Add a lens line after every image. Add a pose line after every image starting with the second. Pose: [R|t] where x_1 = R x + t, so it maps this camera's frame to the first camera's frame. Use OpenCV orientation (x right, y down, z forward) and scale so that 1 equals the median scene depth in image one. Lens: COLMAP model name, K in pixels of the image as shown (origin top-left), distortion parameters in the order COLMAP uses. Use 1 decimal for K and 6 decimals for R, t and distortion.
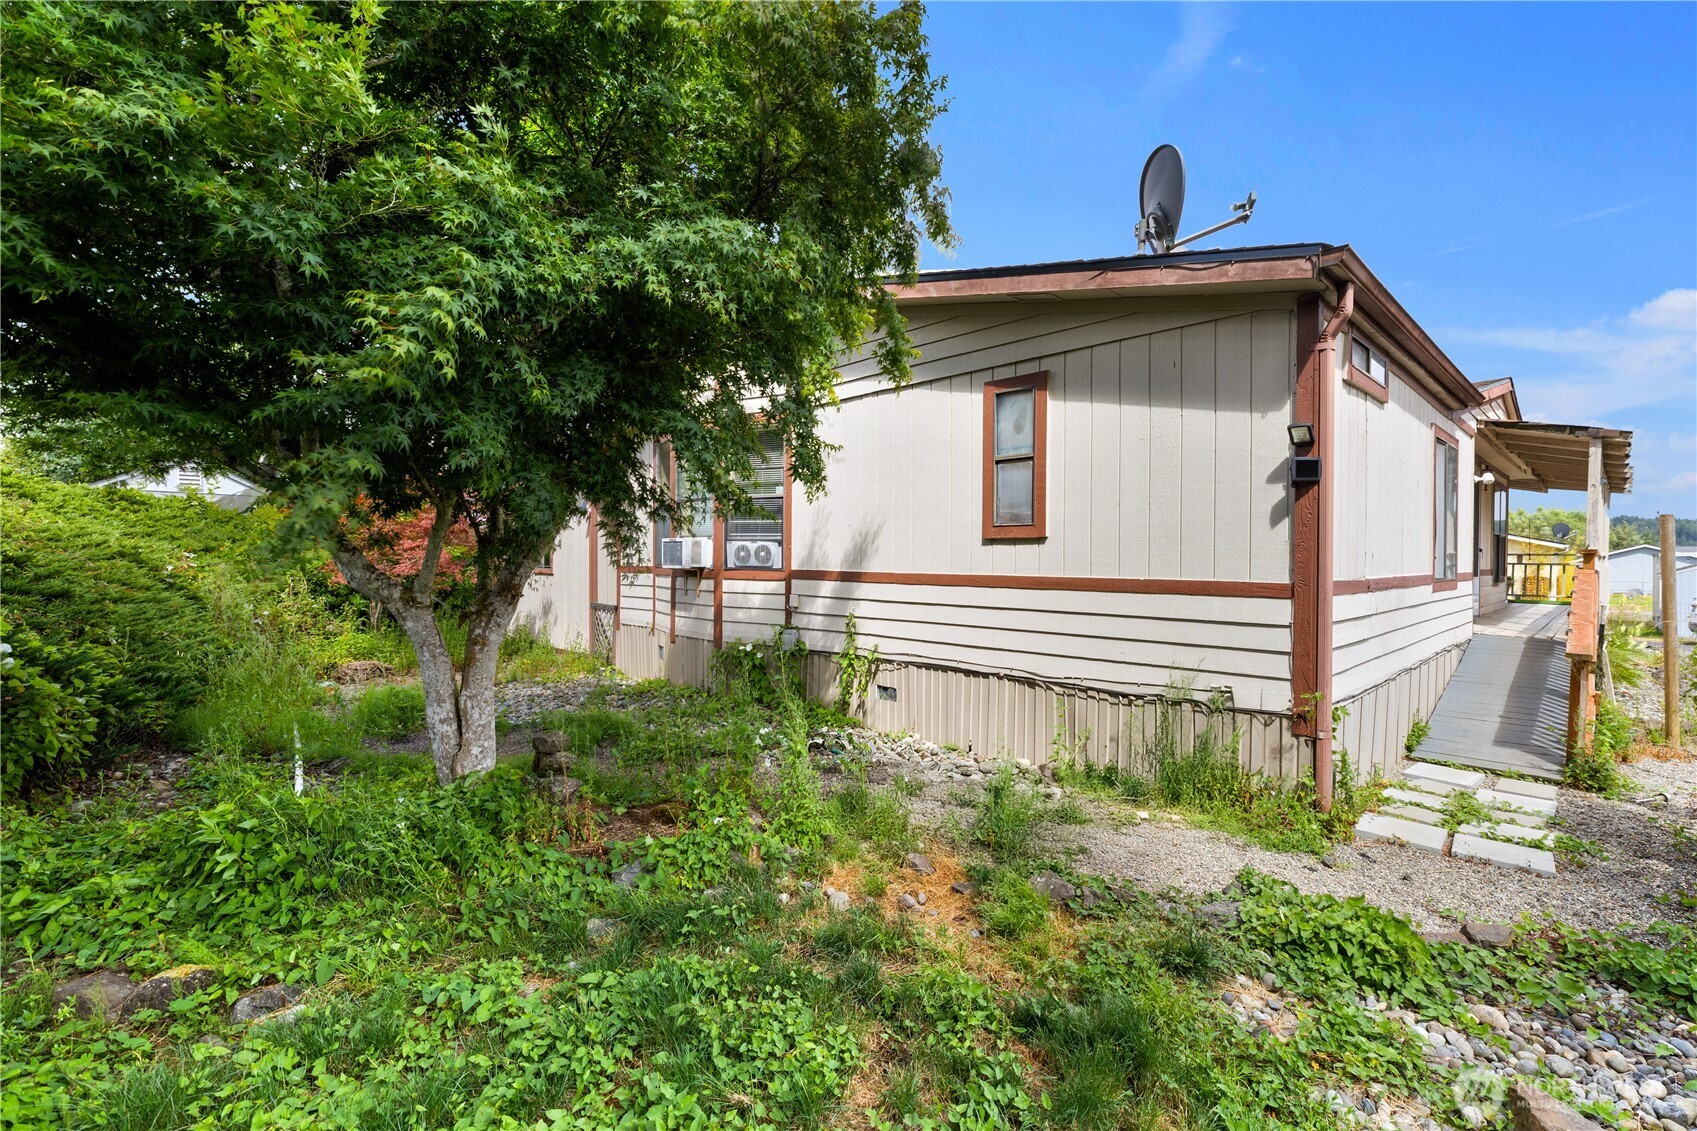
lens RADIAL K [[756.9, 0, 847.4], [0, 756.9, 567.0], [0, 0, 1]] dist [0.009426, 0.000024]
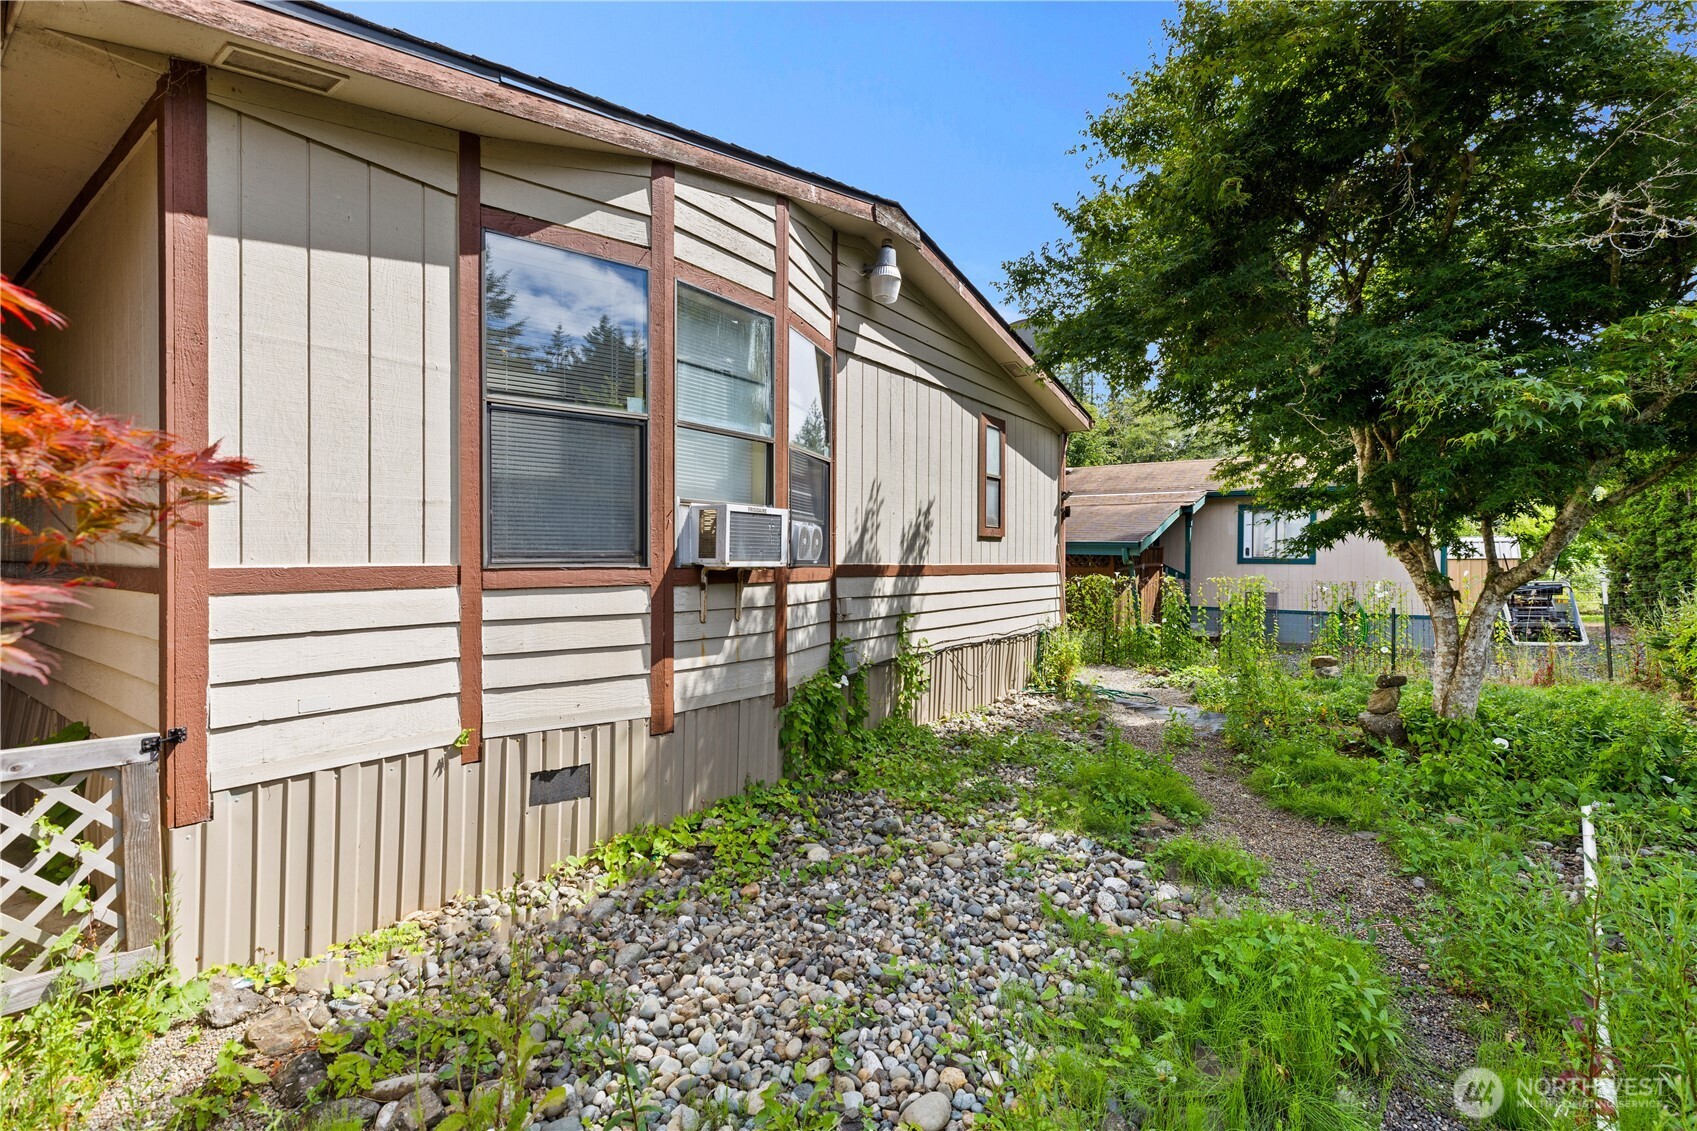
lens RADIAL K [[756.9, 0, 847.8], [0, 756.9, 554.7], [0, 0, 1]] dist [0.009426, 0.000024]
pose [[-0.170779, -0.002656, 0.985306, -0.771445], [0.002476, 0.999992, 0.003125, -0.008223], [-0.985306, 0.002973, -0.170771, 1.081793]]
